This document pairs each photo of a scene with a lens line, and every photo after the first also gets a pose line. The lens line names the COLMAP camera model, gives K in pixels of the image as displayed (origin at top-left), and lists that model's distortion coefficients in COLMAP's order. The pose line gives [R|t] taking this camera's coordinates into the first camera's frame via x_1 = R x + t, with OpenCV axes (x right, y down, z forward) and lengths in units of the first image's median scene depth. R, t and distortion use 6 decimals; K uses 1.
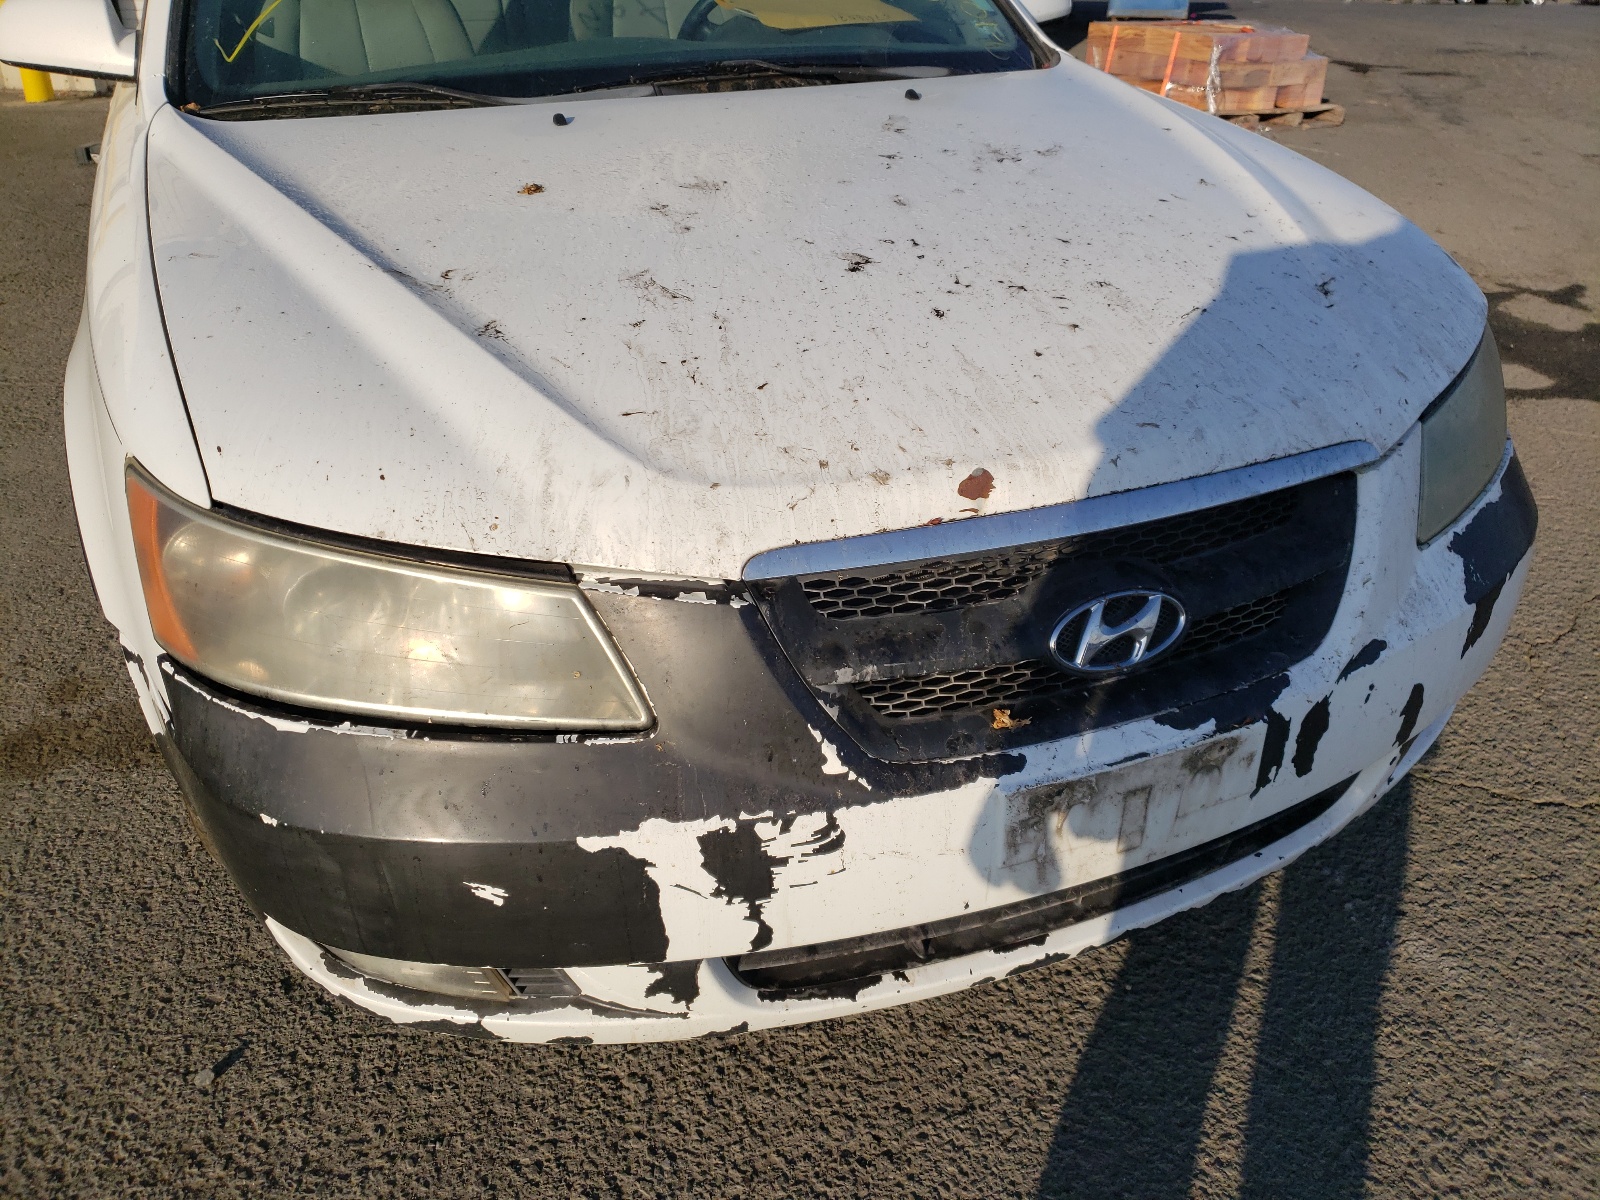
lens RADIAL K [[1316.4, 0, 800.0], [0, 1316.4, 600.0], [0, 0, 1]] dist [0.096734, -0.356573]
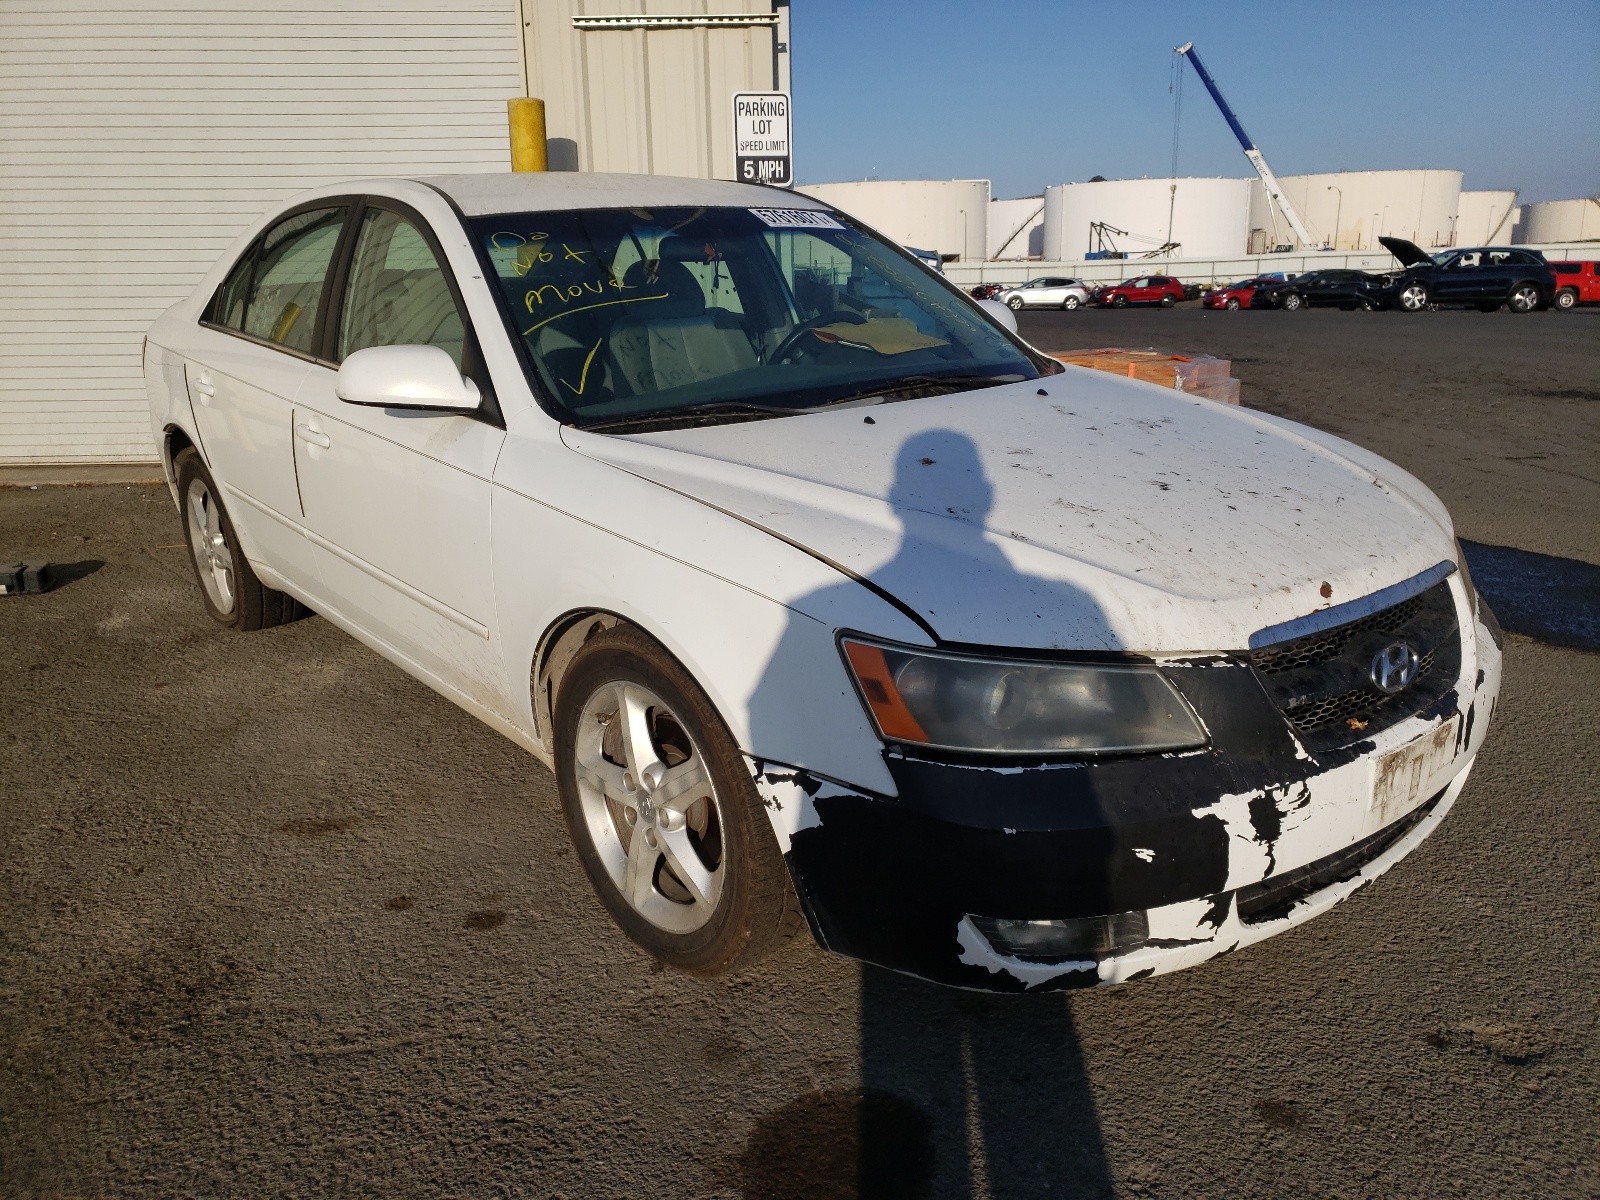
lens RADIAL K [[1316.4, 0, 800.0], [0, 1316.4, 600.0], [0, 0, 1]] dist [0.096734, -0.356573]
pose [[0.955003, -0.094605, 0.281103, -1.051929], [0.151771, 0.970155, -0.189114, 0.156440], [-0.254822, 0.223268, 0.940860, -0.503207]]
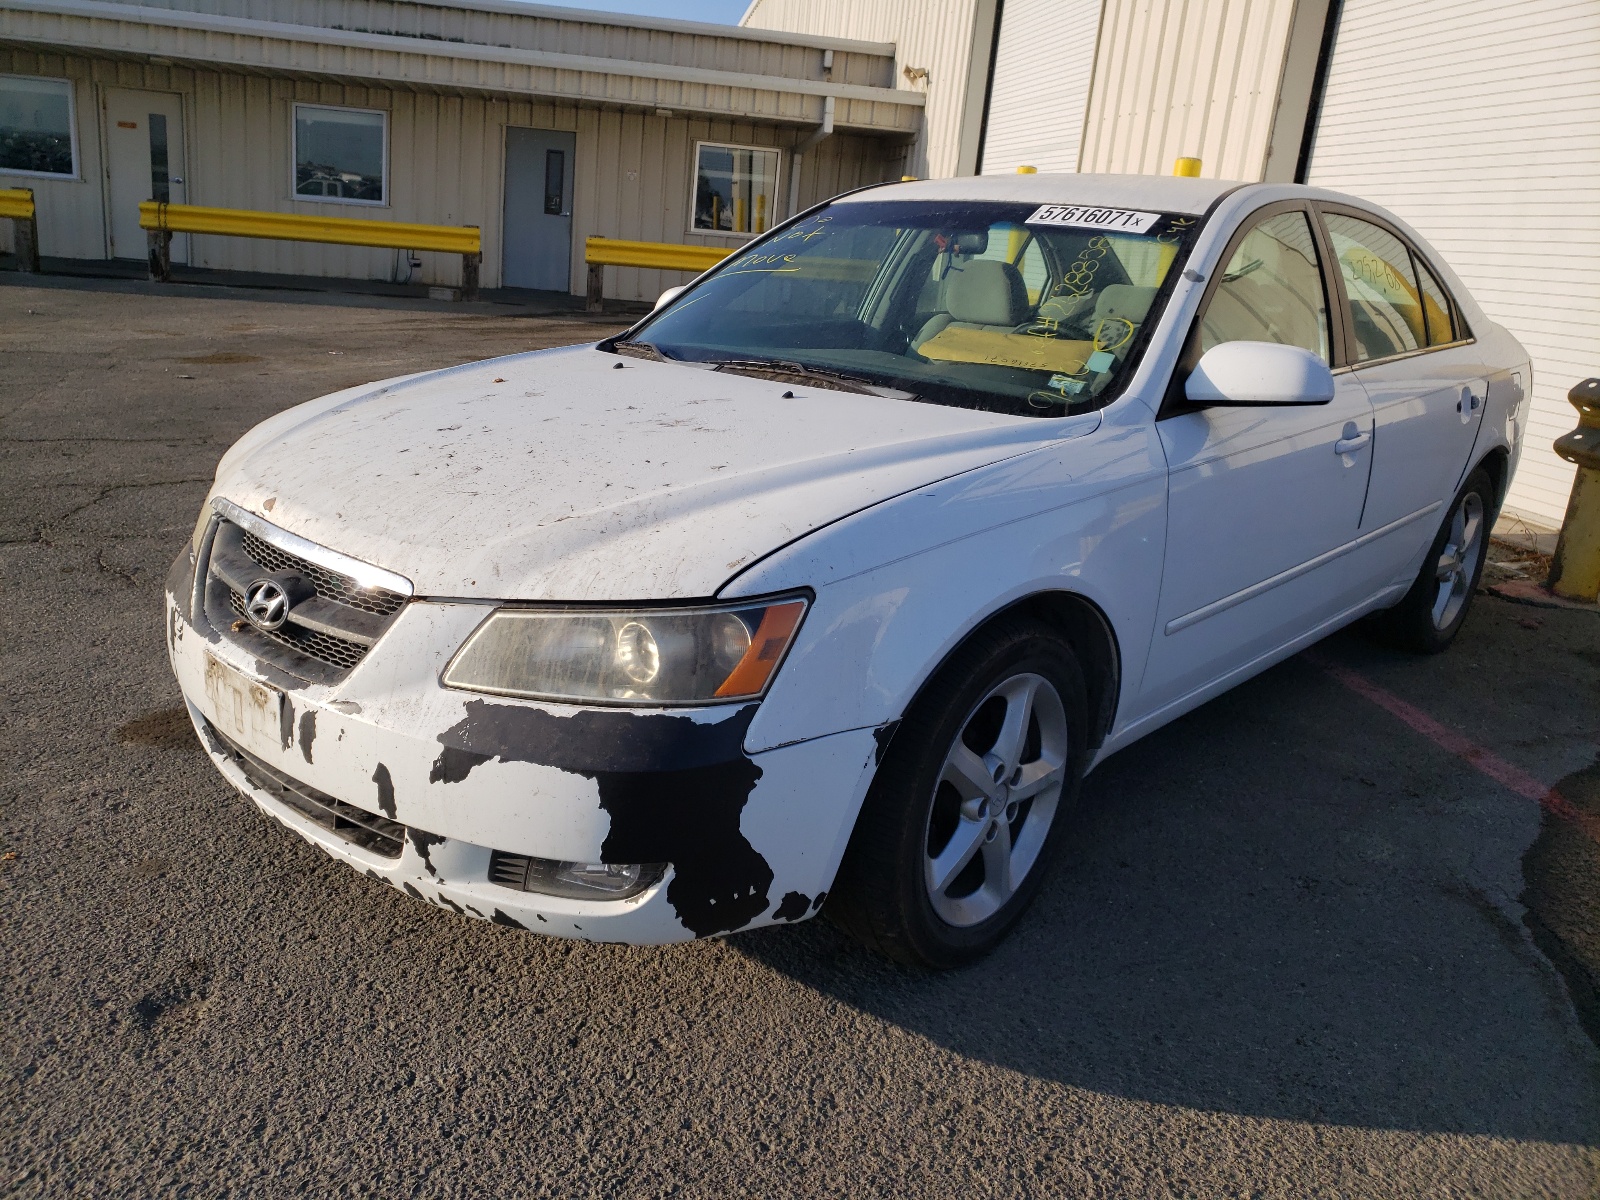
lens RADIAL K [[1316.4, 0, 800.0], [0, 1316.4, 600.0], [0, 0, 1]] dist [0.096734, -0.356573]
pose [[0.352540, 0.258071, -0.899508, 1.854773], [-0.482151, 0.873908, 0.061759, -0.389033], [0.802026, 0.411926, 0.432517, 0.692172]]
